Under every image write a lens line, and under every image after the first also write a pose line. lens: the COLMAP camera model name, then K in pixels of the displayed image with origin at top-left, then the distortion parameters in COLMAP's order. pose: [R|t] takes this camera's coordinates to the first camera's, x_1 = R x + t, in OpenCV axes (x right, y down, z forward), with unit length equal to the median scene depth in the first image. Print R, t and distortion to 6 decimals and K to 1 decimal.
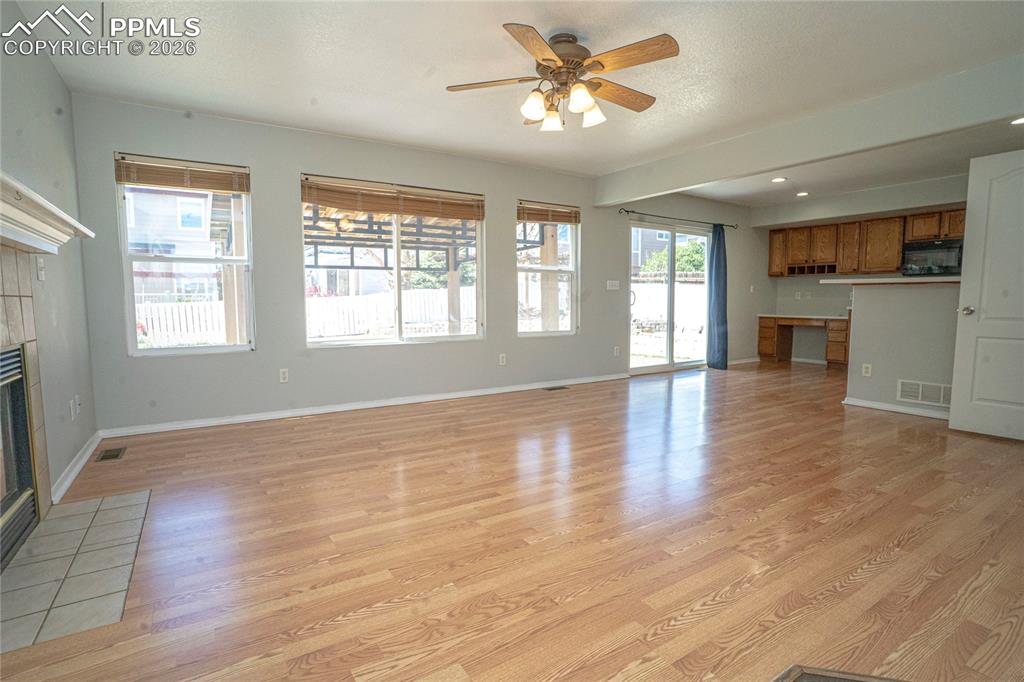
lens RADIAL K [[502.6, 0, 510.0], [0, 502.6, 341.8], [0, 0, 1]] dist [-0.076114, 0.036009]
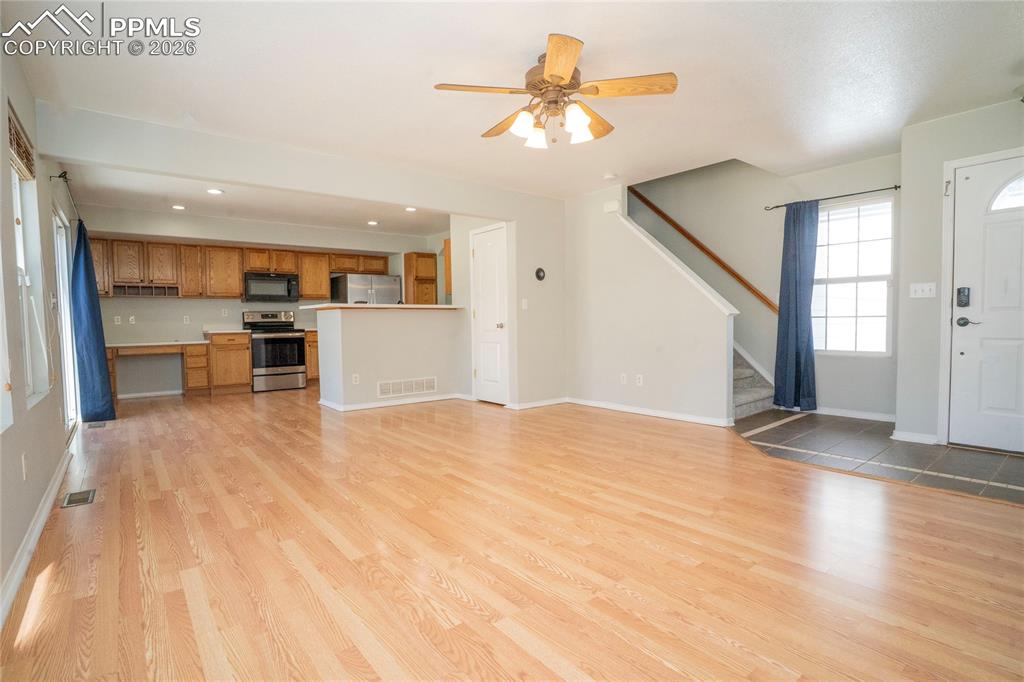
lens RADIAL K [[502.6, 0, 510.0], [0, 502.6, 341.8], [0, 0, 1]] dist [-0.076114, 0.036009]
pose [[-0.099971, -0.039175, 0.994219, -0.376336], [0.095463, 0.994237, 0.048774, -0.041082], [-0.990400, 0.099787, -0.095655, 0.514470]]
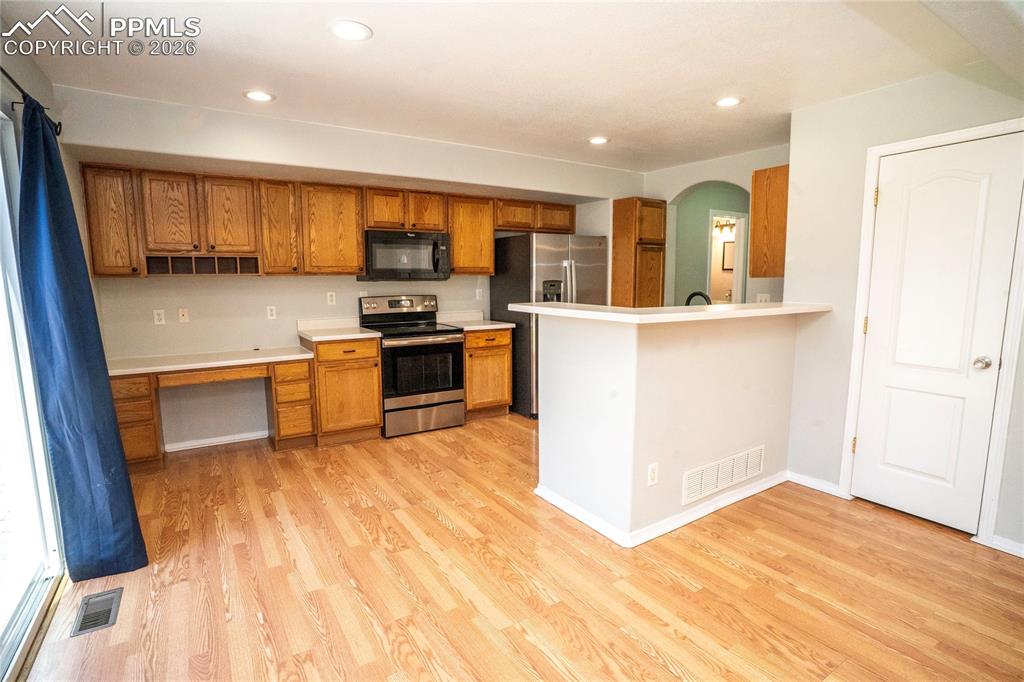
lens RADIAL K [[502.6, 0, 510.0], [0, 502.6, 341.8], [0, 0, 1]] dist [-0.076114, 0.036009]
pose [[0.003709, -0.129150, 0.991618, 0.140379], [0.085218, 0.988059, 0.128367, -0.124569], [-0.996355, 0.084028, 0.014671, 0.804356]]
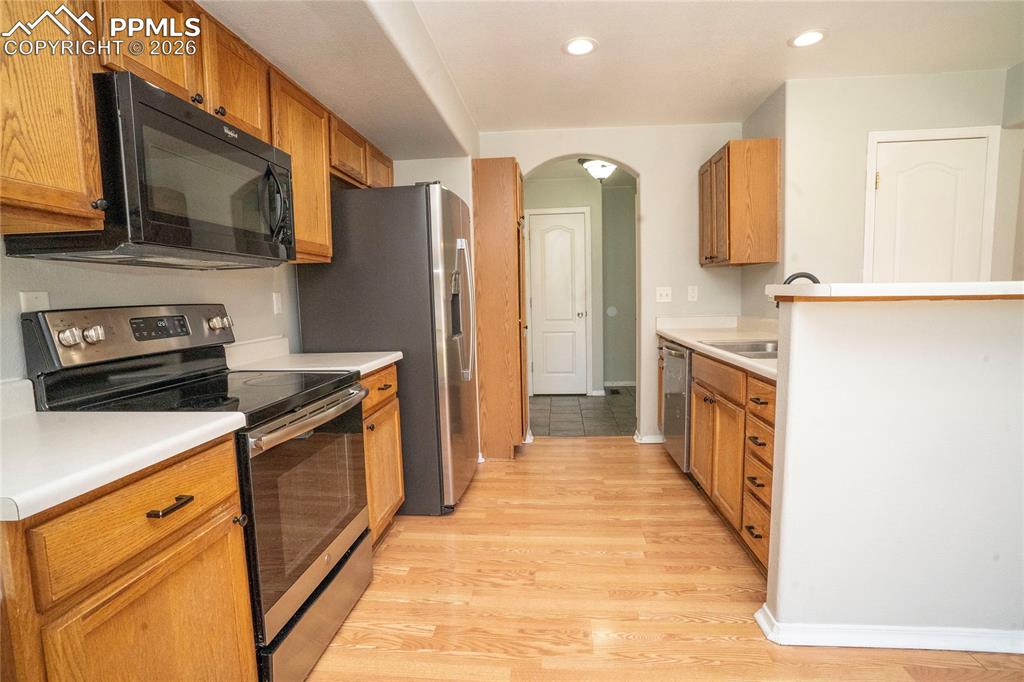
lens RADIAL K [[502.6, 0, 510.0], [0, 502.6, 341.8], [0, 0, 1]] dist [-0.076114, 0.036009]
pose [[-0.786745, -0.039078, 0.616040, 0.567965], [0.076050, 0.984255, 0.159560, -0.119100], [-0.612575, 0.172383, -0.771386, 1.054706]]
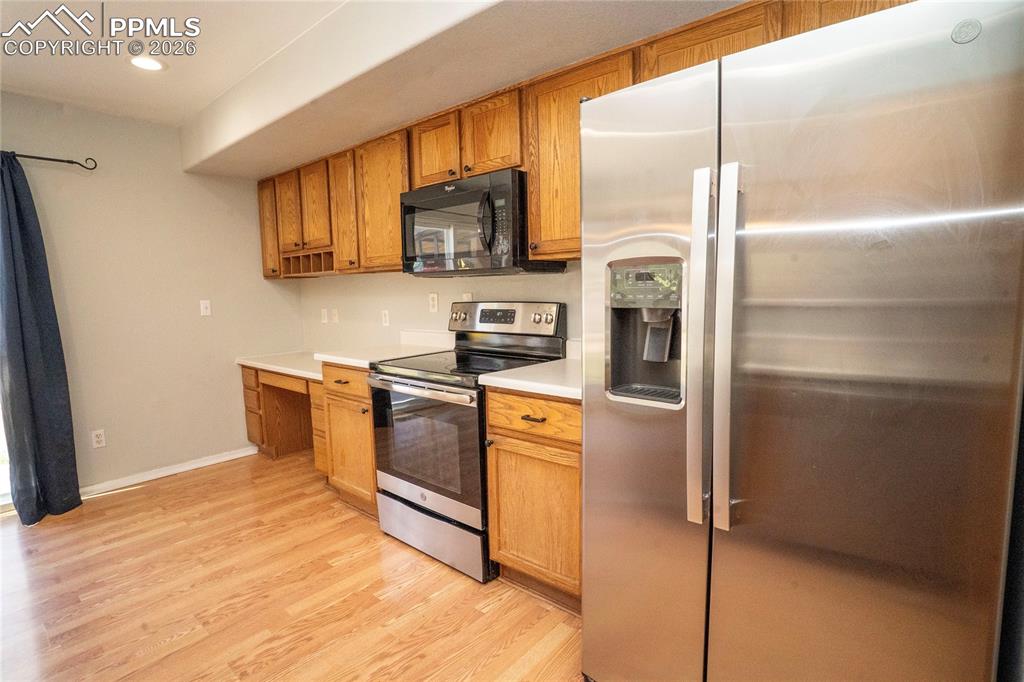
lens RADIAL K [[502.6, 0, 510.0], [0, 502.6, 341.8], [0, 0, 1]] dist [-0.076114, 0.036009]
pose [[0.957409, -0.049746, 0.284419, 0.762175], [0.044004, 0.998679, 0.026548, -0.089168], [-0.285363, -0.012902, 0.958333, 0.575200]]
